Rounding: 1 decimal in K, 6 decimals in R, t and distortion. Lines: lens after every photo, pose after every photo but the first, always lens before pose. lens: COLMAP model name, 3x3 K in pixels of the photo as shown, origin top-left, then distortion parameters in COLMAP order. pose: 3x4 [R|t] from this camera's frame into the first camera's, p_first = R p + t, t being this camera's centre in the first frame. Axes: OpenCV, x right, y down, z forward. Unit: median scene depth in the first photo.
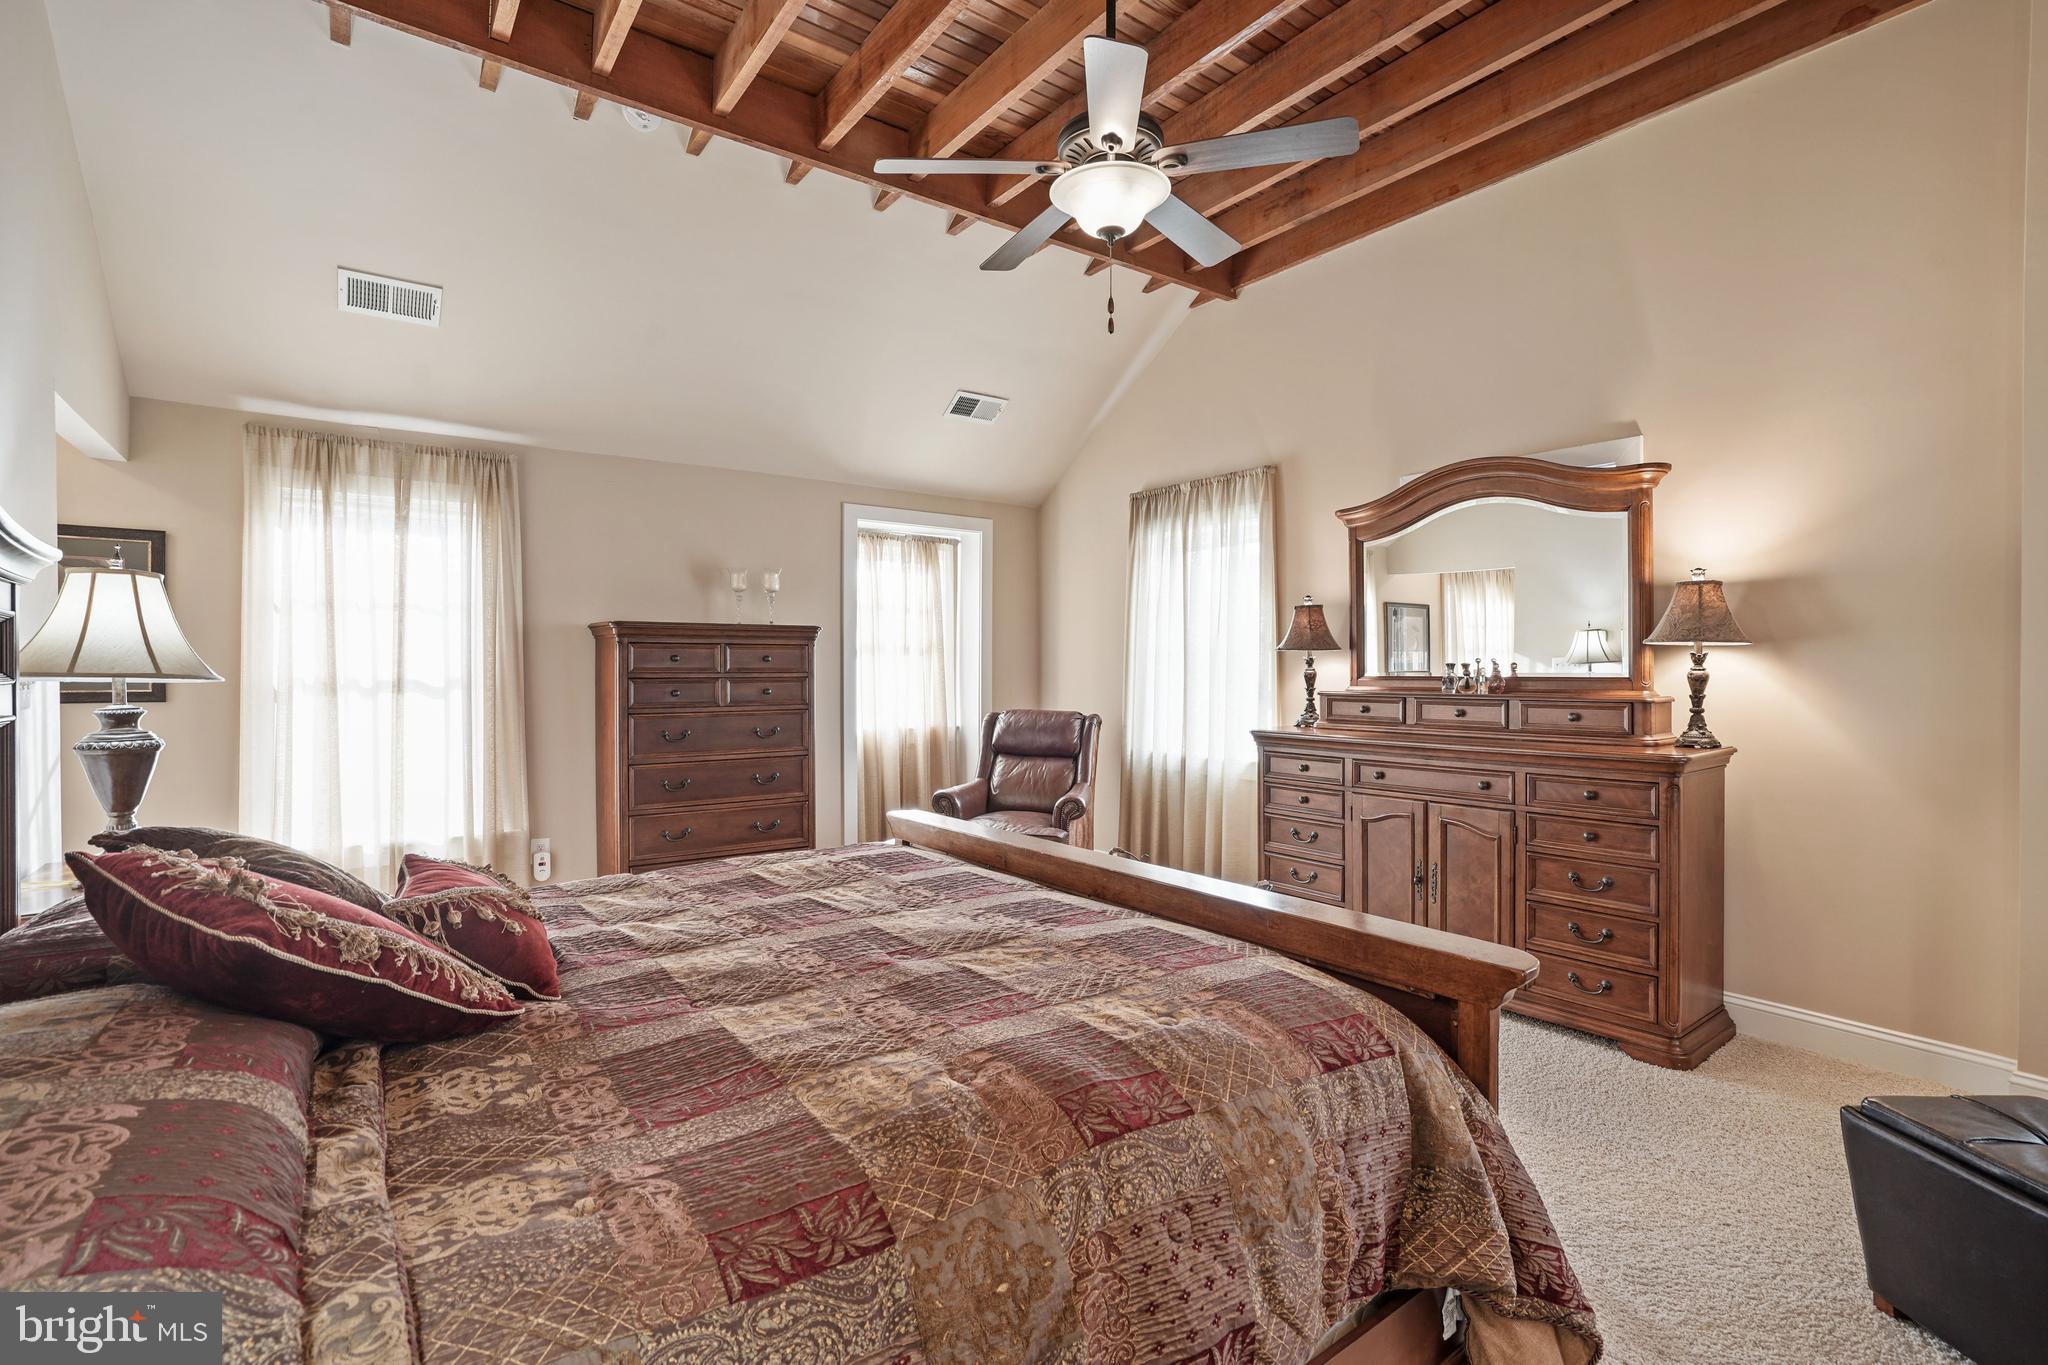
lens RADIAL K [[962.0, 0, 1018.4], [0, 962.0, 671.3], [0, 0, 1]] dist [-0.064486, 0.039169]
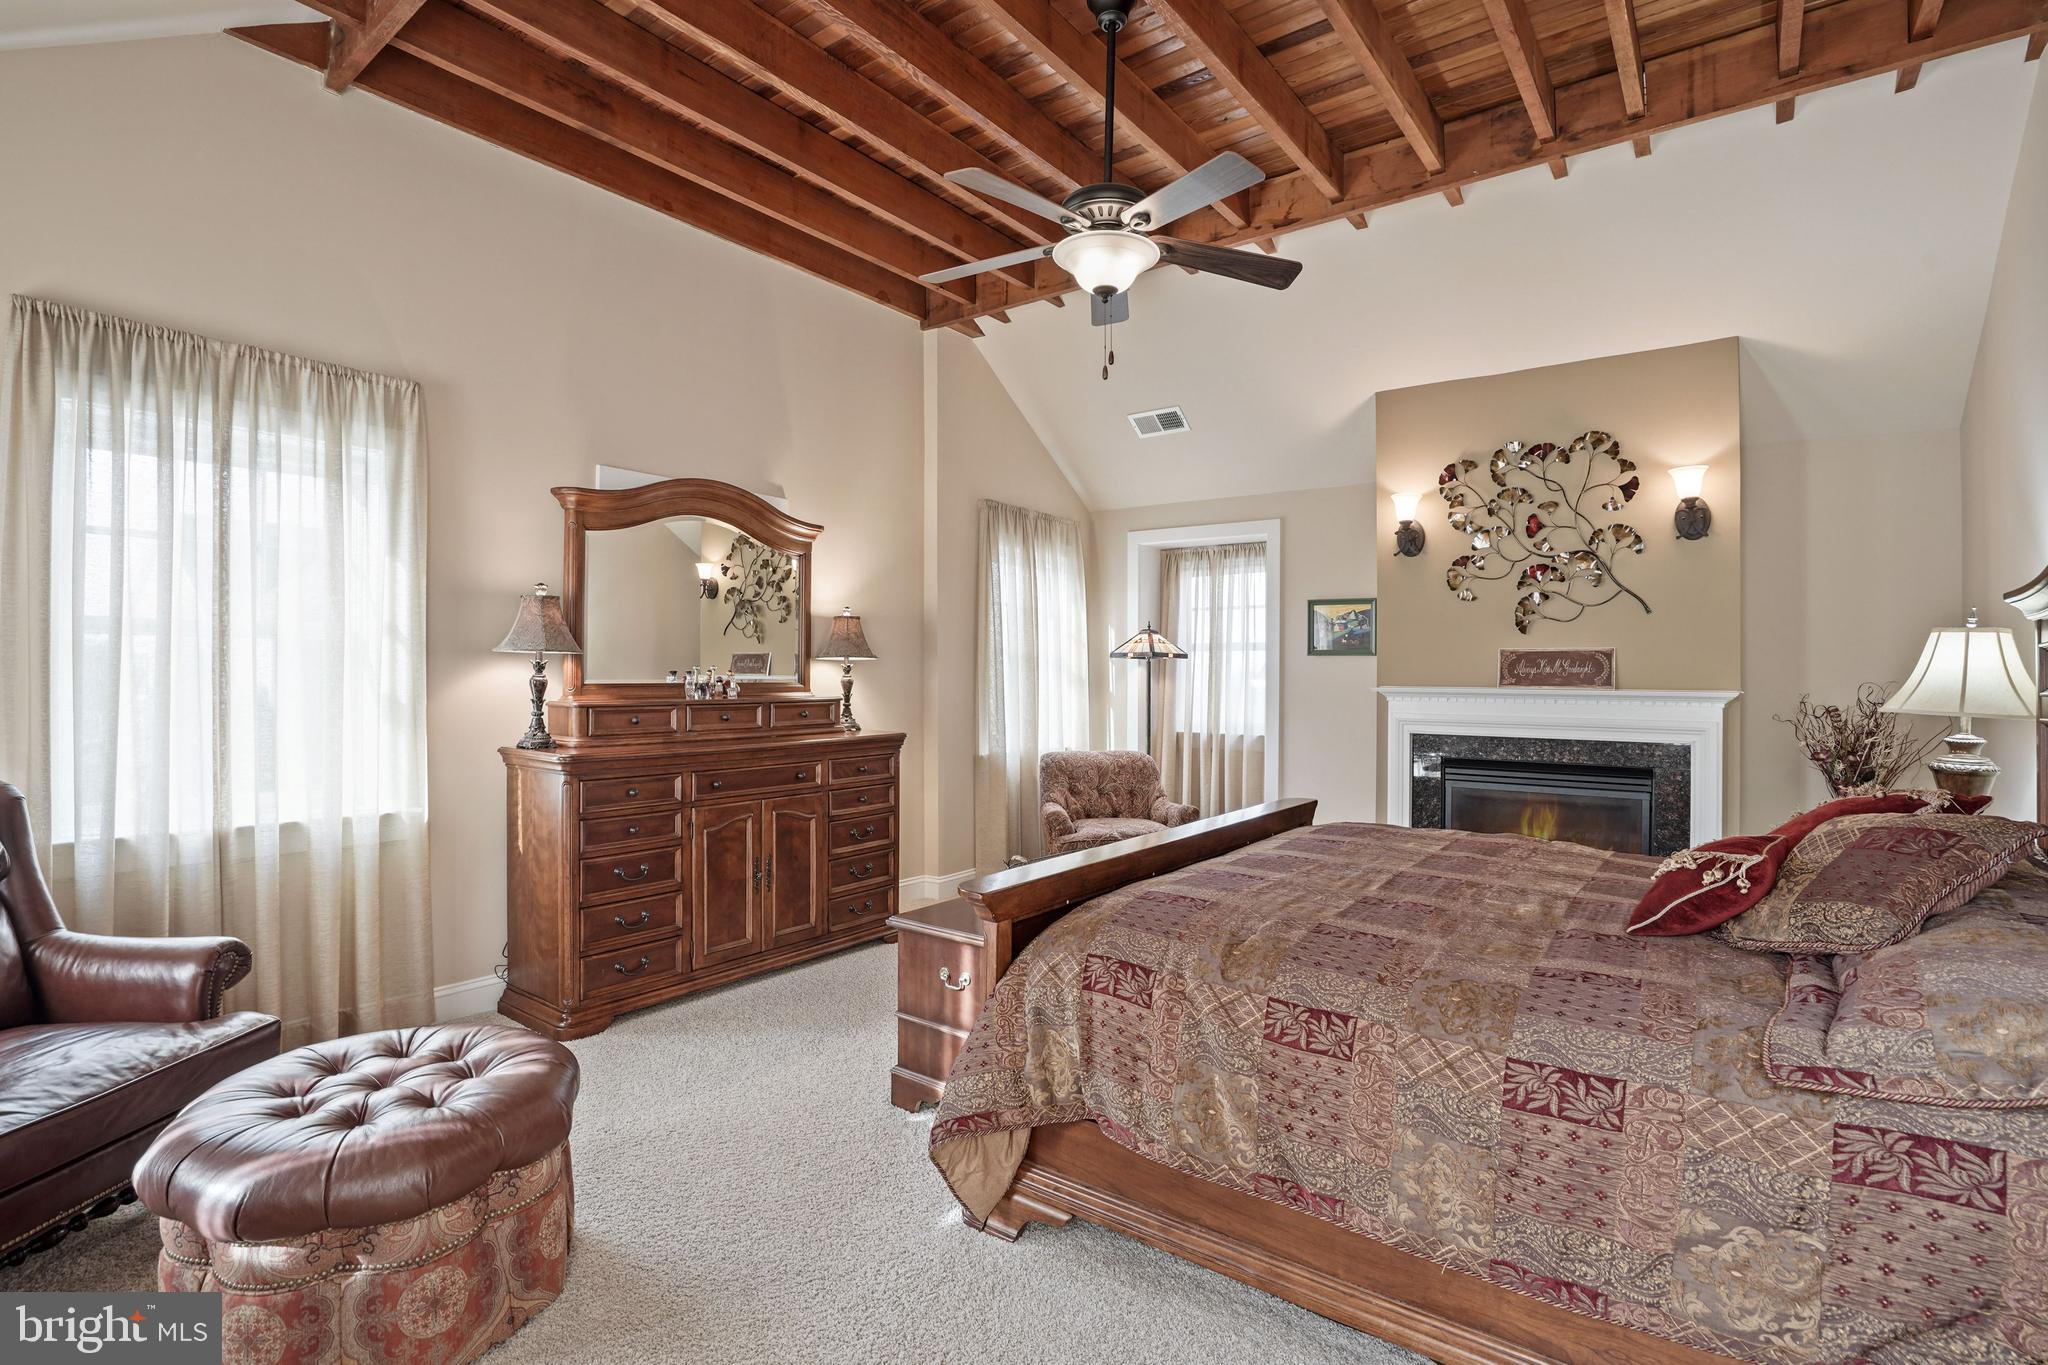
lens RADIAL K [[962.0, 0, 1018.4], [0, 962.0, 671.3], [0, 0, 1]] dist [-0.064486, 0.039169]
pose [[-0.284198, 0.004932, 0.958753, -0.639818], [-0.001883, 0.999982, -0.005702, -0.002160], [-0.958764, -0.003425, -0.284183, 0.949854]]
